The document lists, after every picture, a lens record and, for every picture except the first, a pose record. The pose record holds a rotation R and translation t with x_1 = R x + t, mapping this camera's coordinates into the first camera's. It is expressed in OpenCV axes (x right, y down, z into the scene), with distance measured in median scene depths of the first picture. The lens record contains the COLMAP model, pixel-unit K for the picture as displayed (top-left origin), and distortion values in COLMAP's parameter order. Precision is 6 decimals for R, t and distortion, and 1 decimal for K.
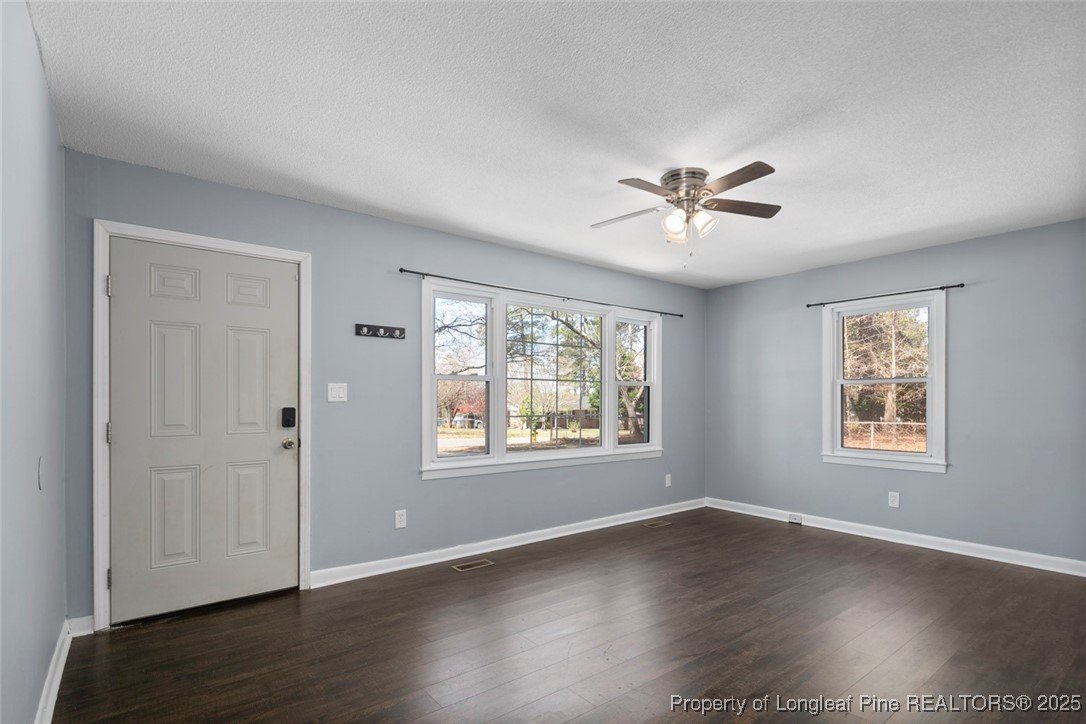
lens RADIAL K [[521.9, 0, 544.3], [0, 521.9, 388.8], [0, 0, 1]] dist [0.000836, -0.002207]
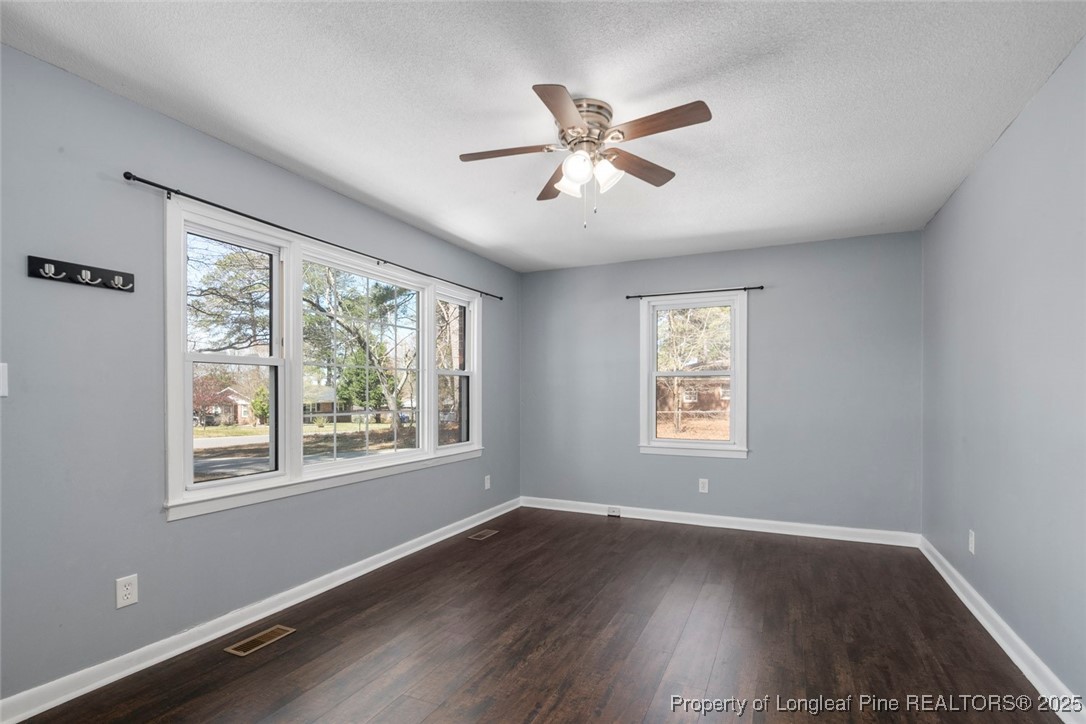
lens RADIAL K [[521.9, 0, 544.3], [0, 521.9, 388.8], [0, 0, 1]] dist [0.000836, -0.002207]
pose [[0.892269, 0.000899, 0.451504, -0.097788], [-0.008181, 0.999866, 0.014178, 0.003246], [-0.451431, -0.016345, 0.892156, 0.206924]]
